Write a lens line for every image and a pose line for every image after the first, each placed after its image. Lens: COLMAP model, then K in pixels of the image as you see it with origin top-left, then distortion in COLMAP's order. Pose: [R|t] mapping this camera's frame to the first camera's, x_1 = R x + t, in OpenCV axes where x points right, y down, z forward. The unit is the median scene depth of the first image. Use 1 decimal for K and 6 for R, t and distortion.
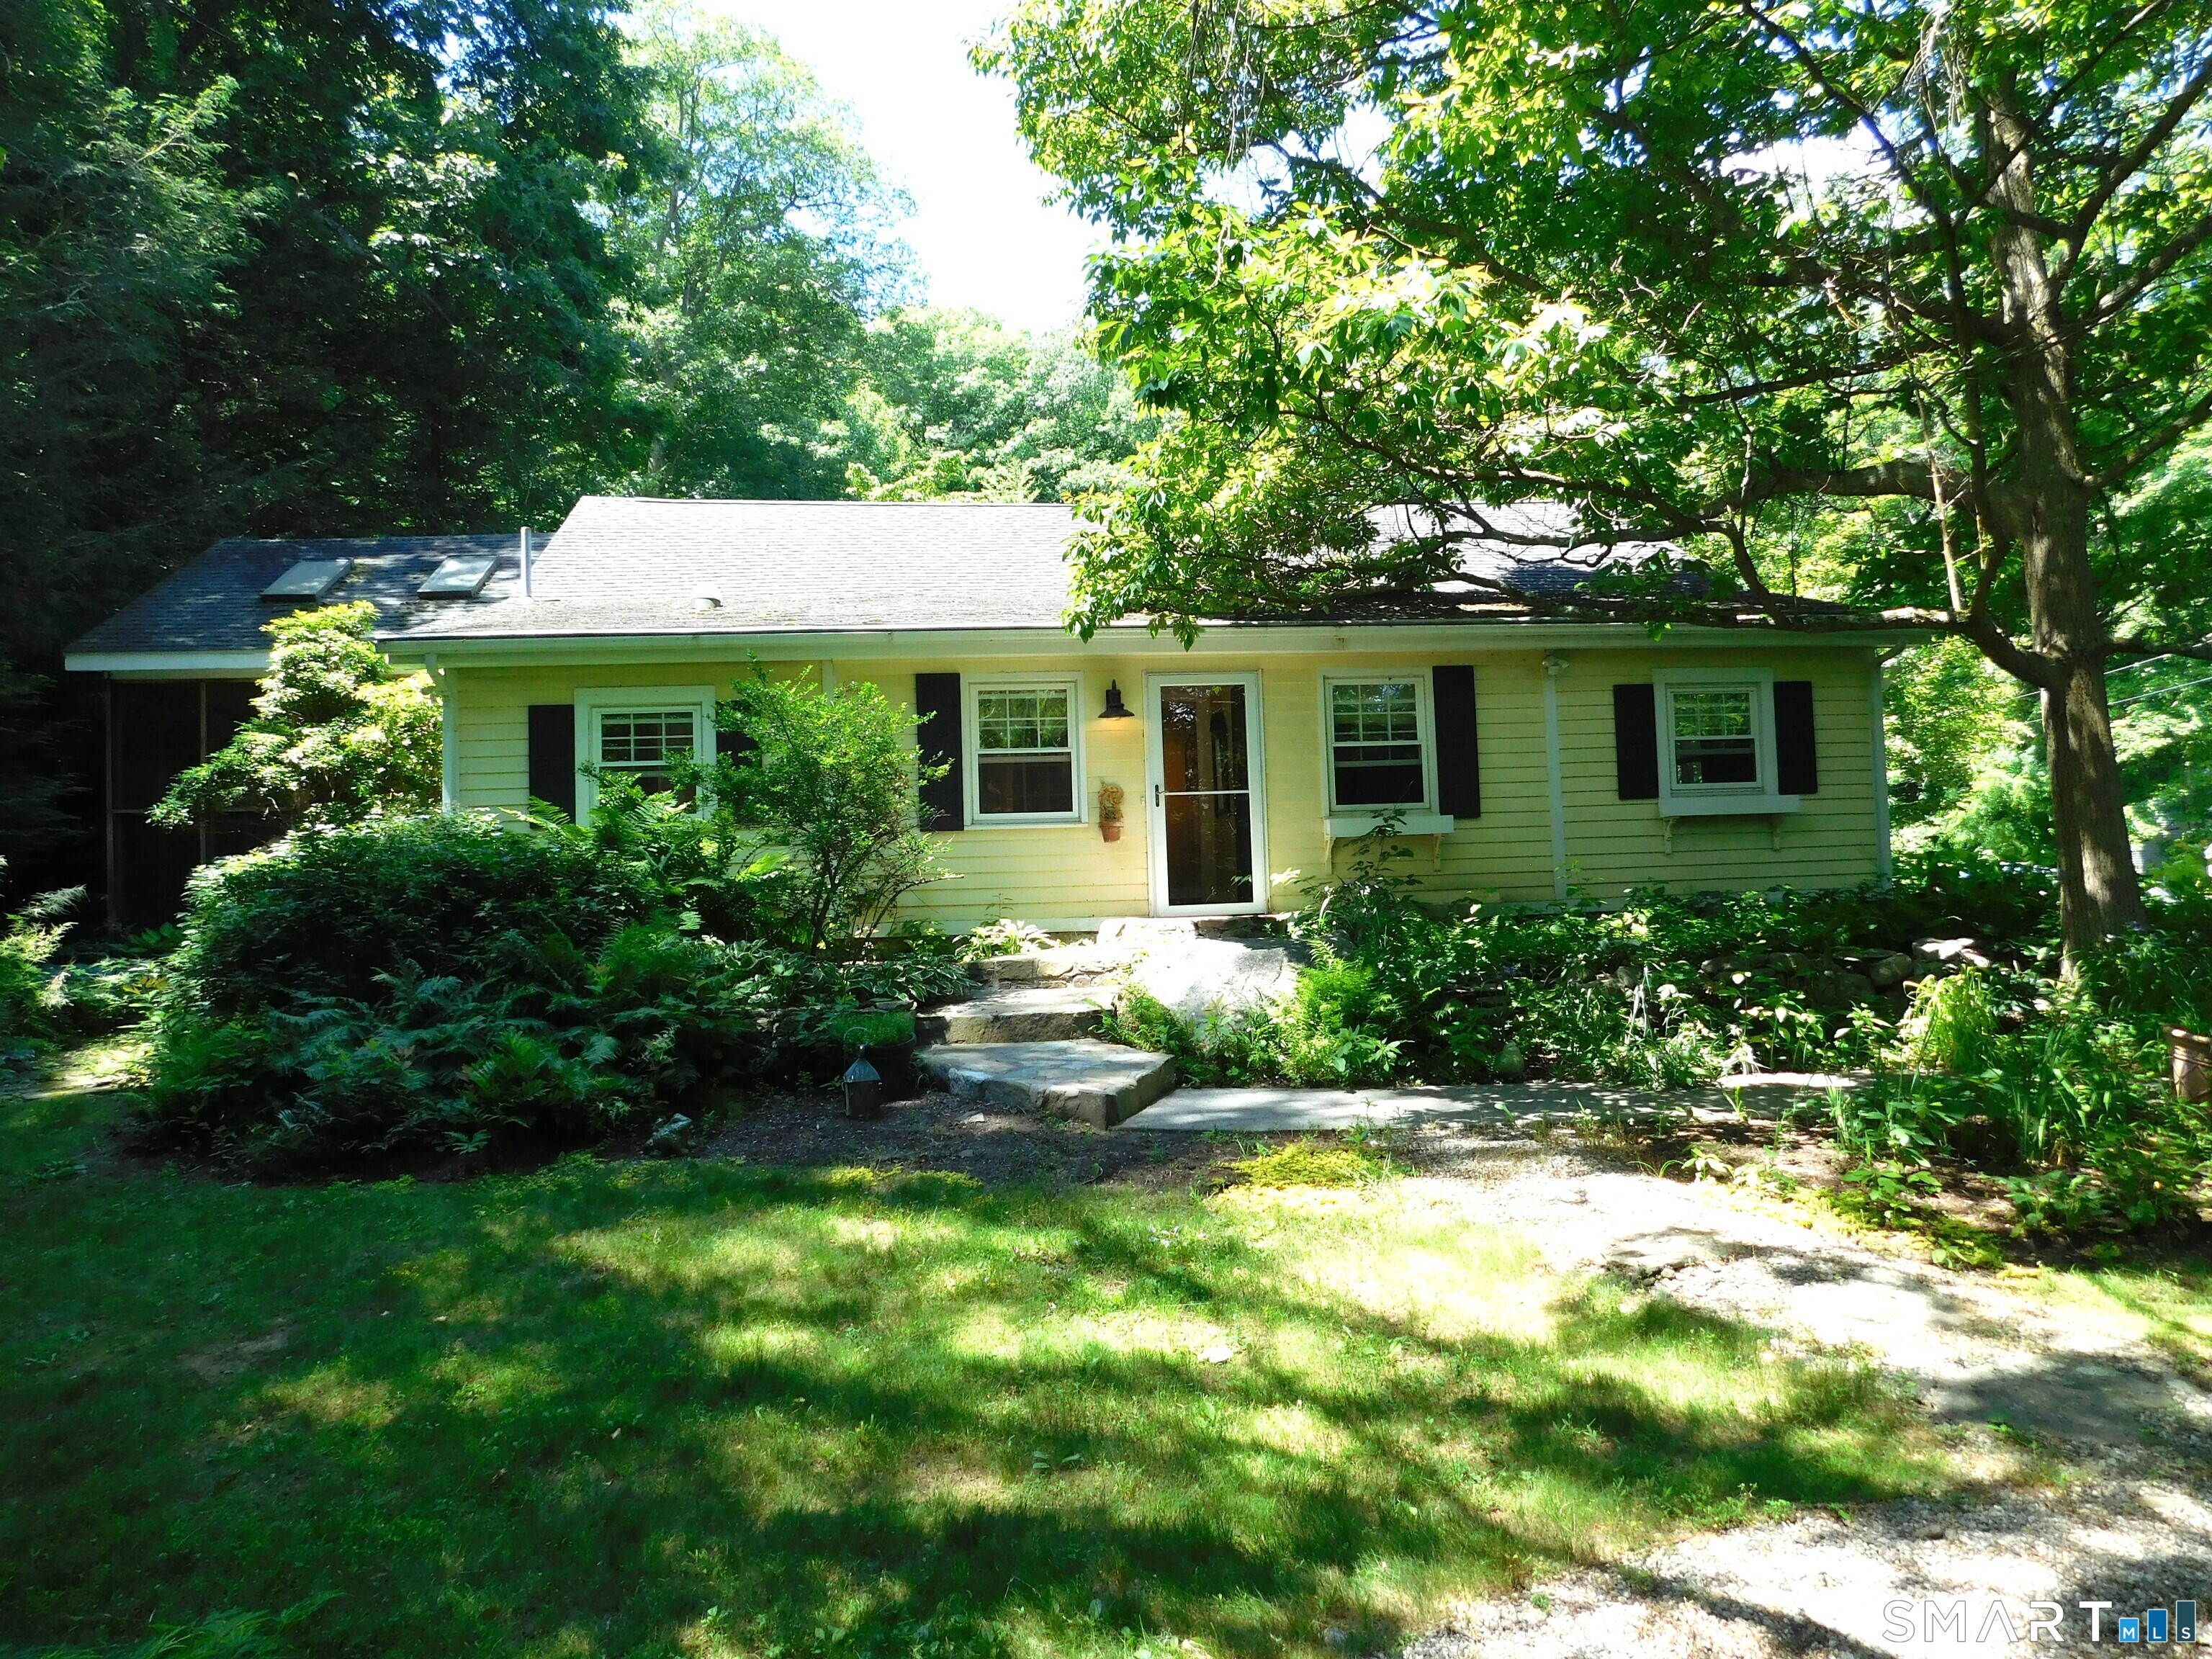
lens RADIAL K [[1465.1, 0, 1121.4], [0, 1465.1, 812.2], [0, 0, 1]] dist [-0.048532, 0.027070]
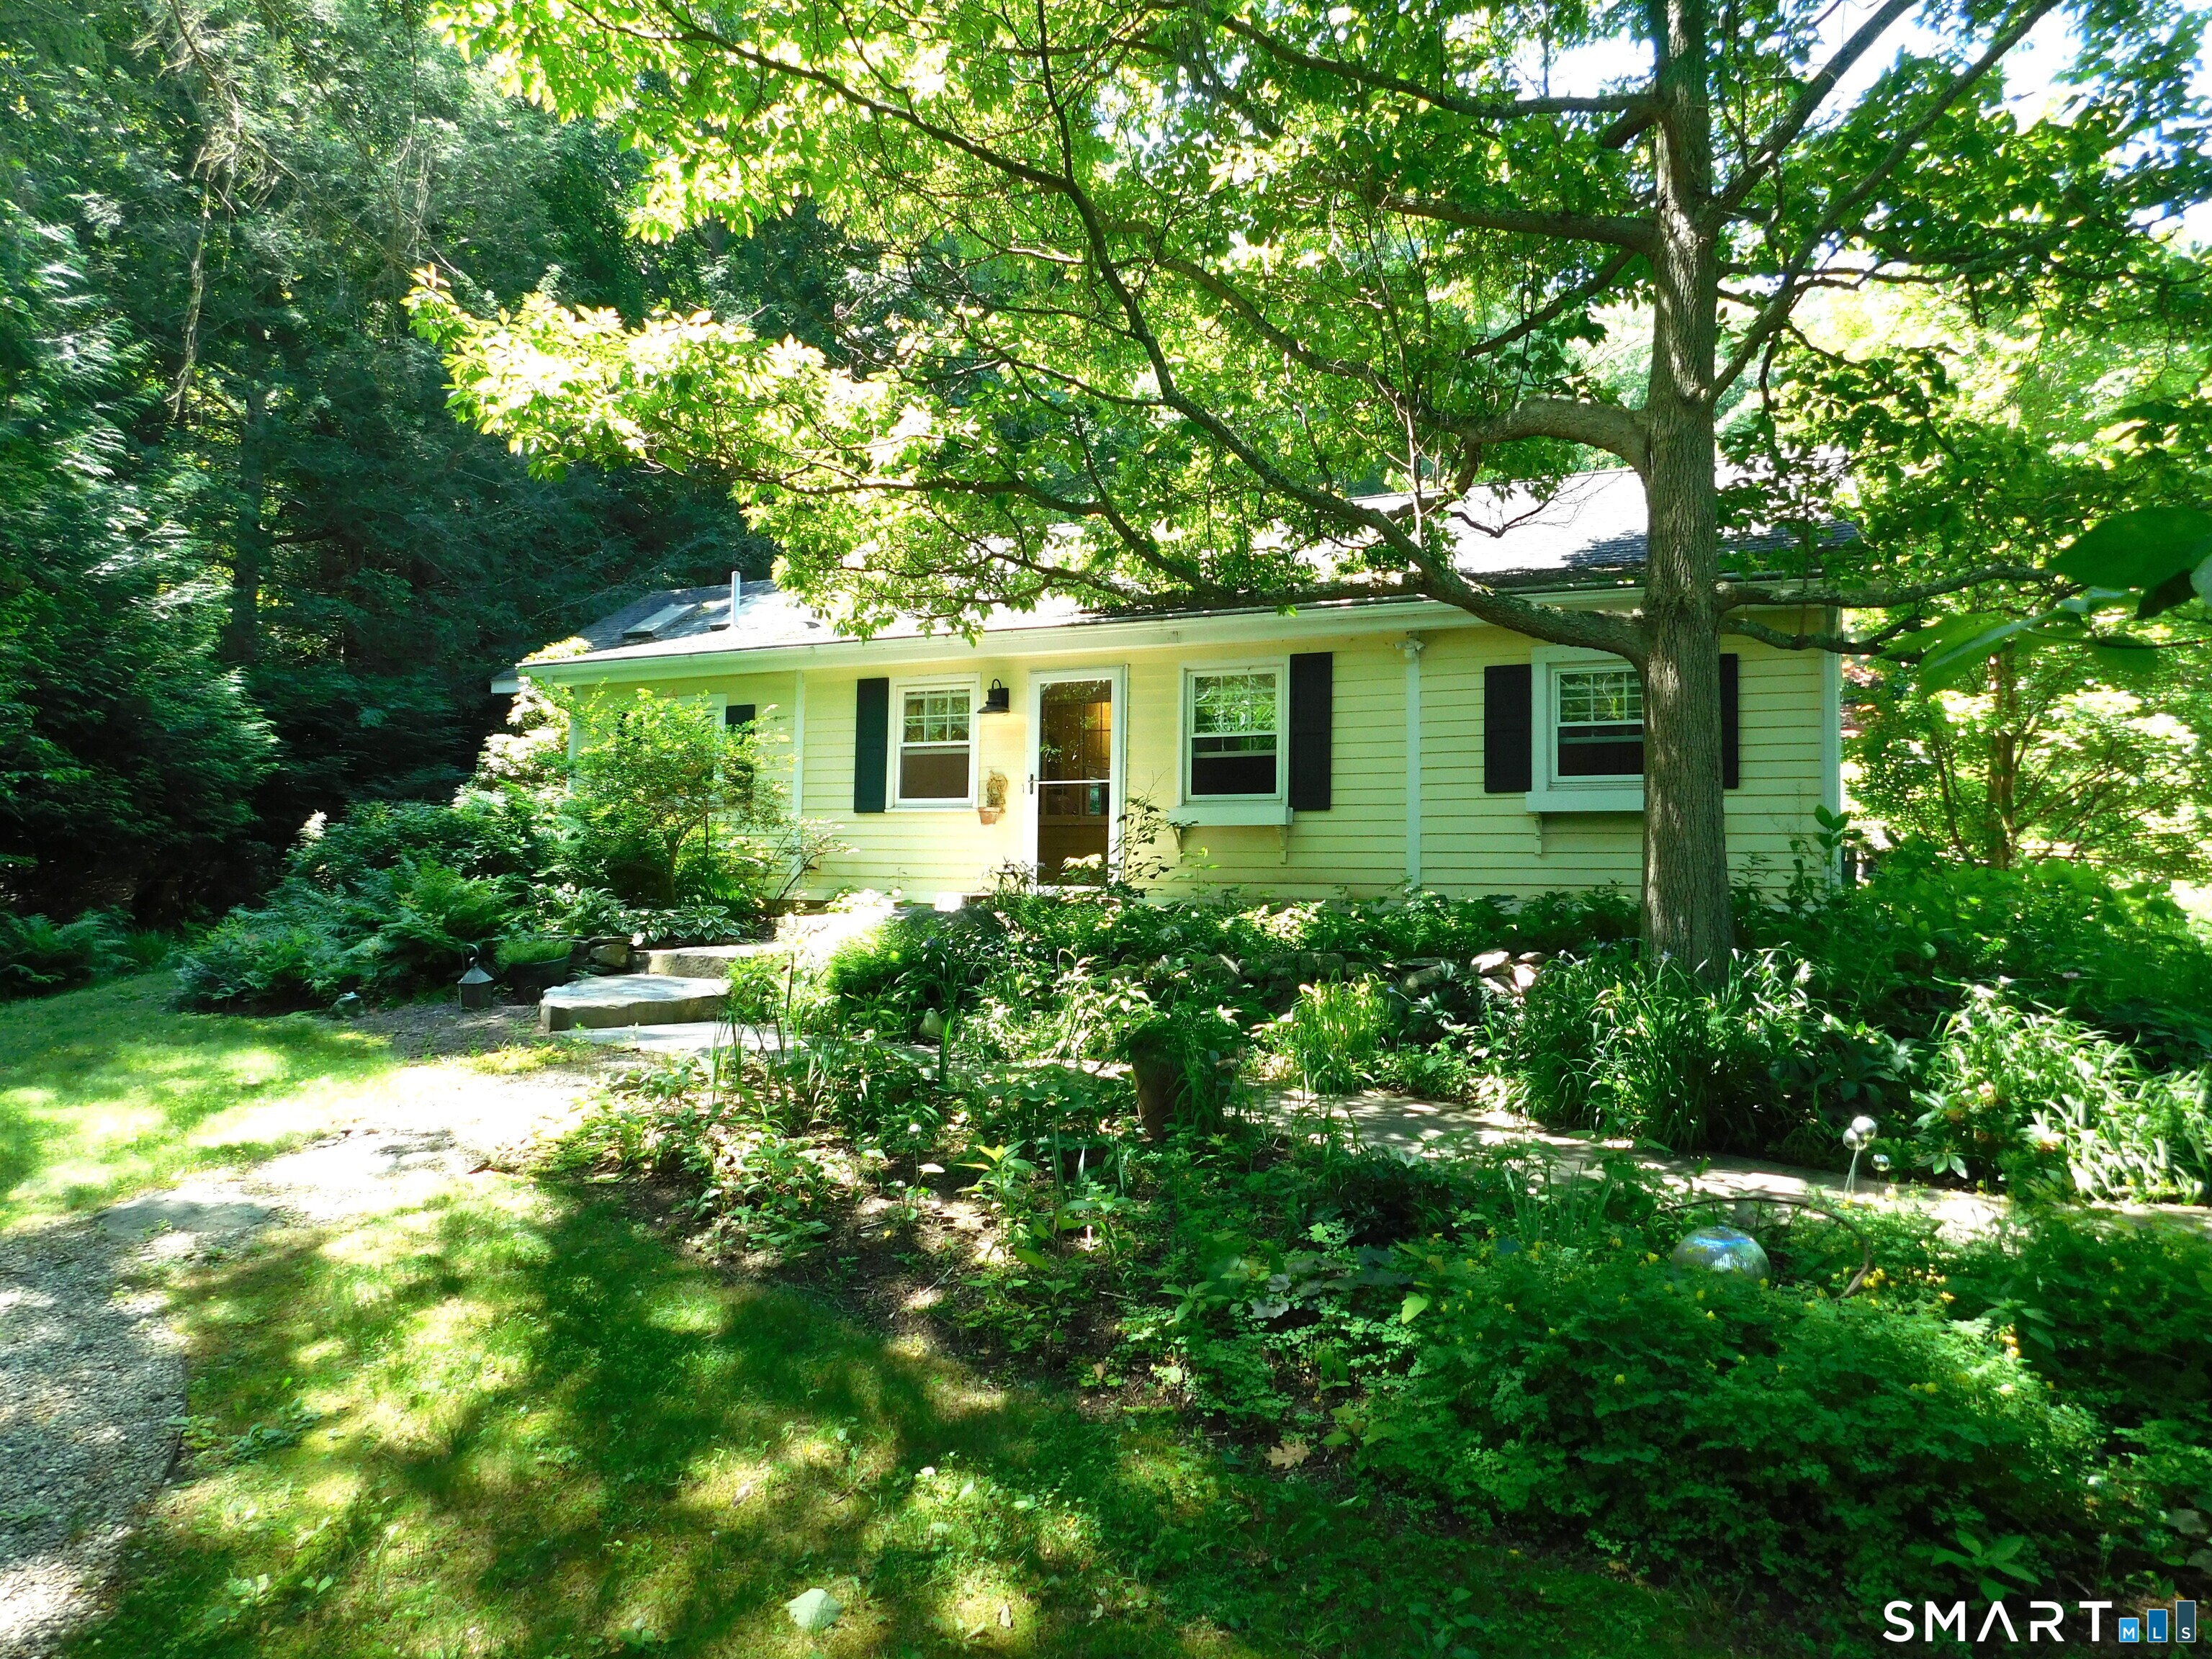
lens RADIAL K [[1465.1, 0, 1110.1], [0, 1465.1, 842.5], [0, 0, 1]] dist [-0.048532, 0.027070]
pose [[0.846381, 0.027443, -0.531870, 0.652653], [-0.017728, 0.999570, 0.023364, 0.005316], [0.532283, -0.010346, 0.846503, 0.107959]]
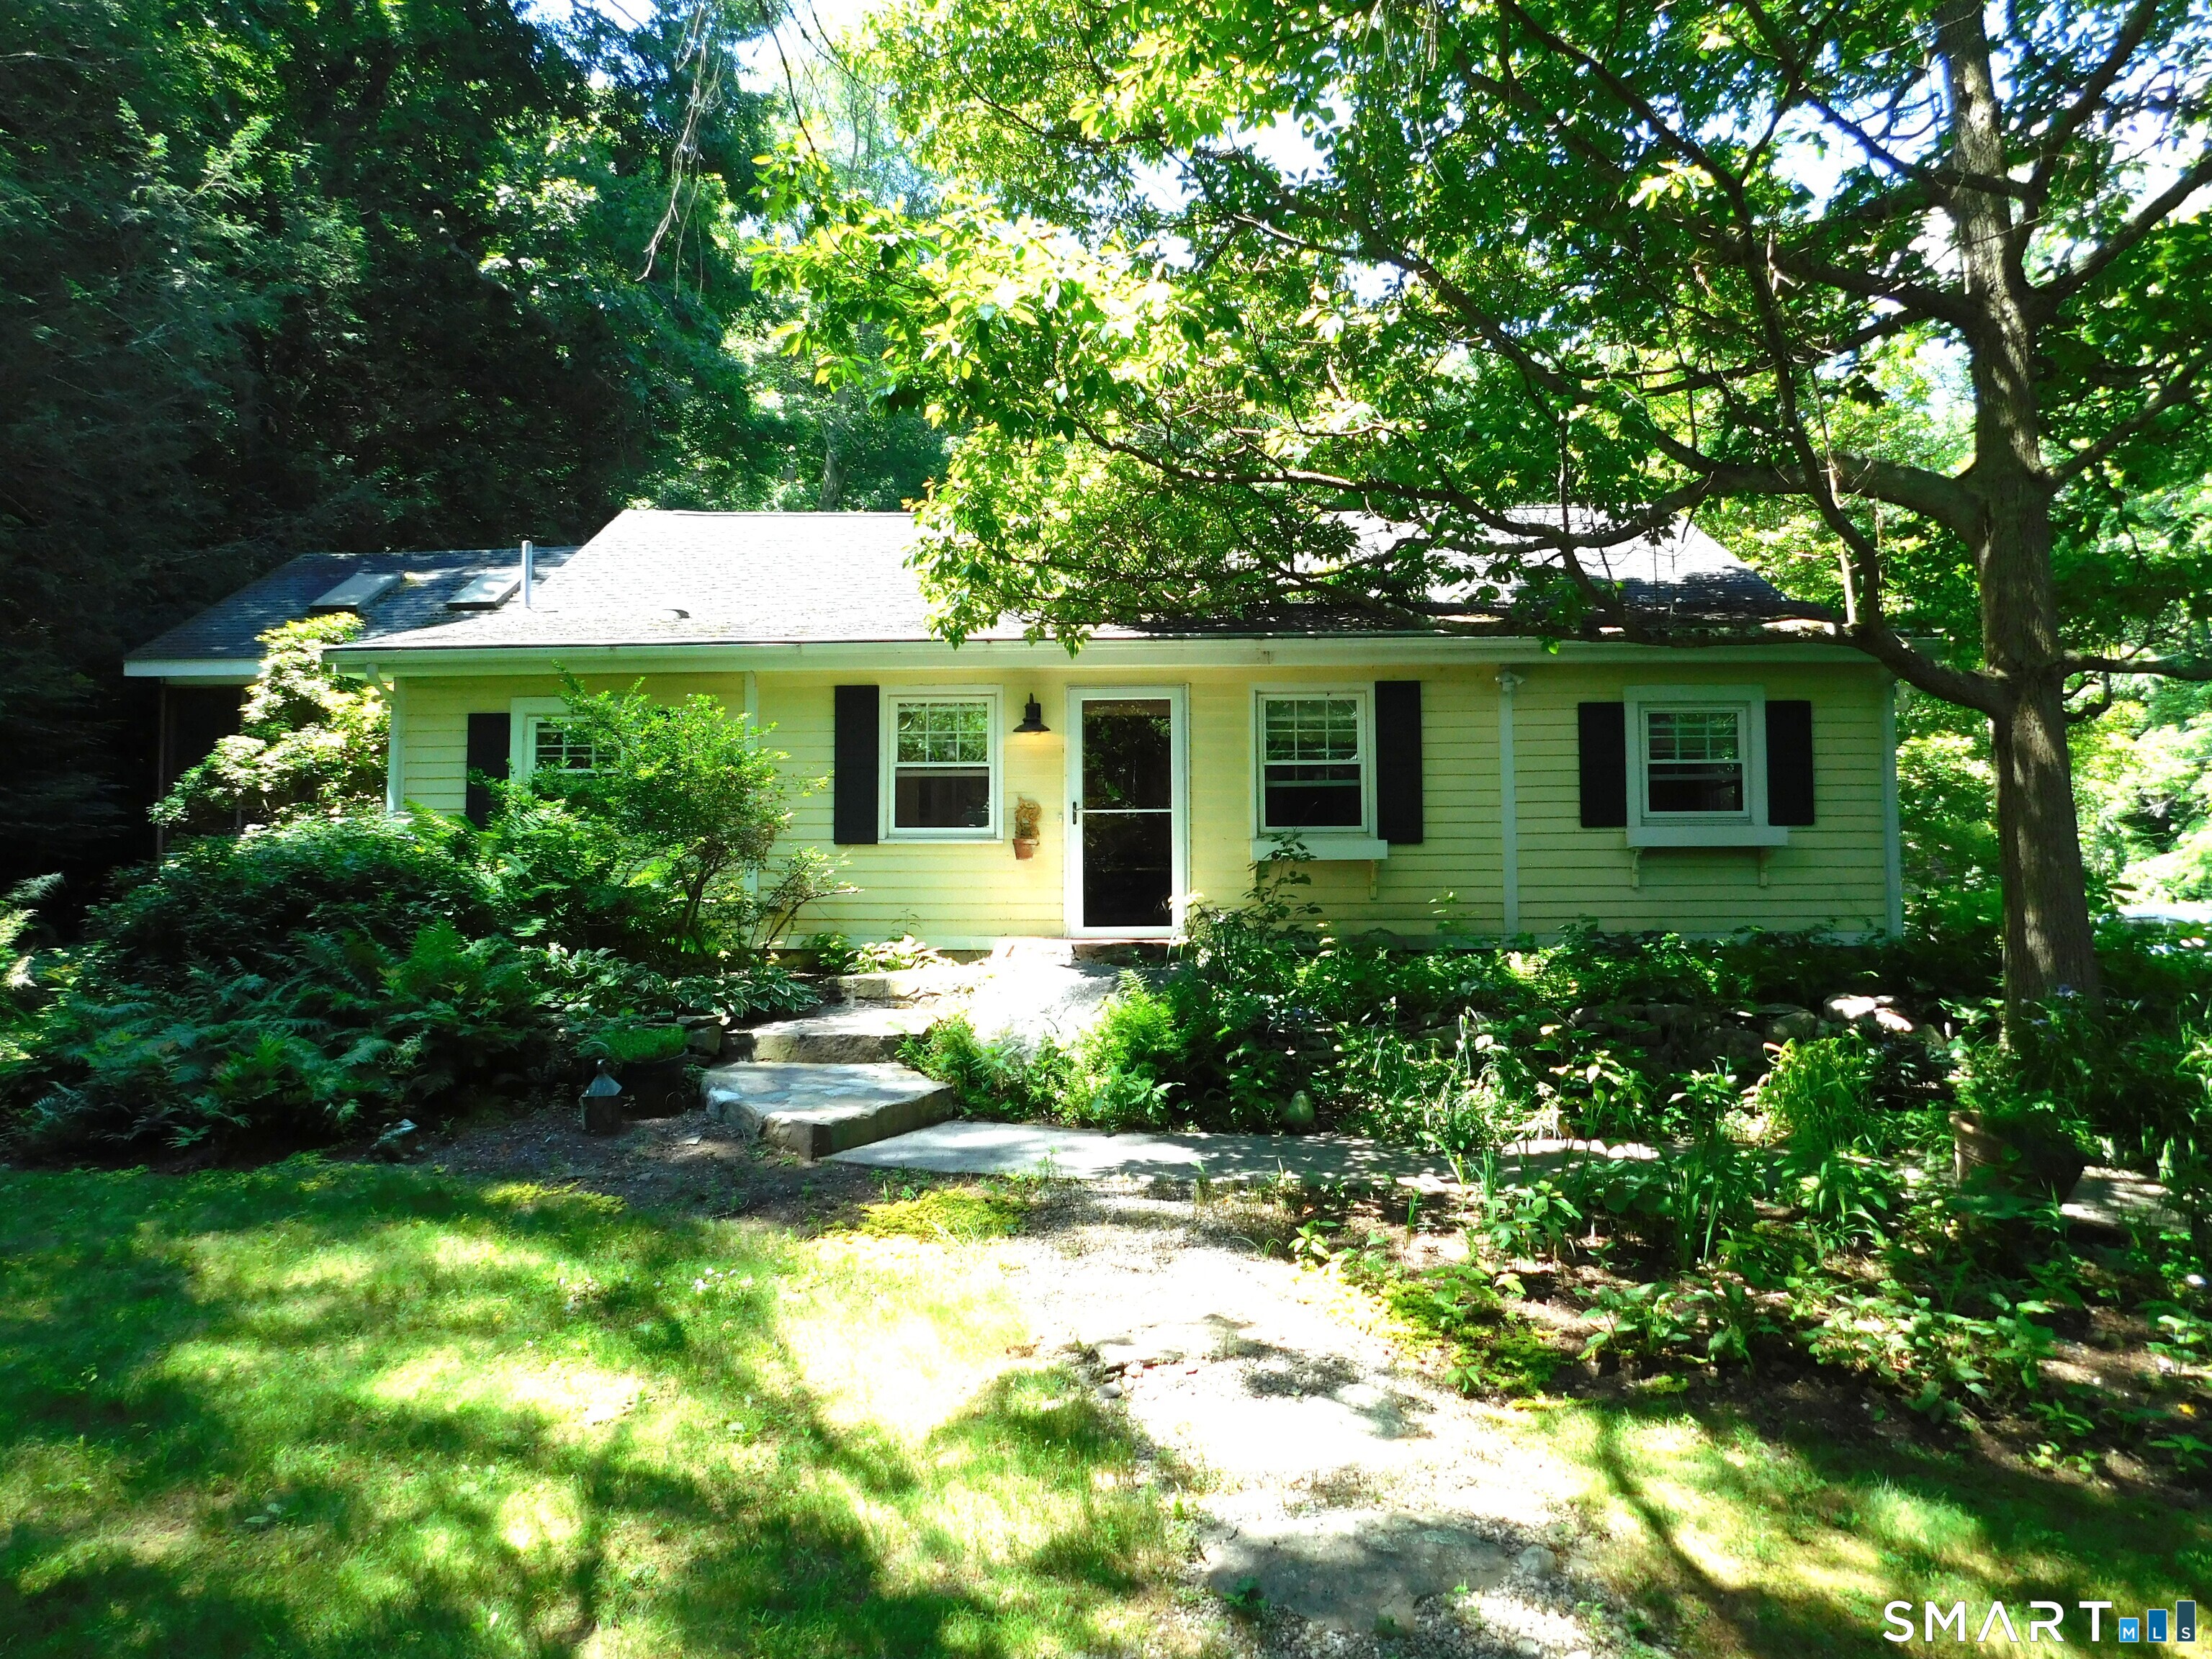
lens RADIAL K [[1465.1, 0, 1109.9], [0, 1465.1, 835.1], [0, 0, 1]] dist [-0.048532, 0.027070]
pose [[0.988030, 0.022871, -0.152560, 0.195257], [-0.021332, 0.999704, 0.011715, -0.008496], [0.152783, -0.008321, 0.988225, 0.045340]]
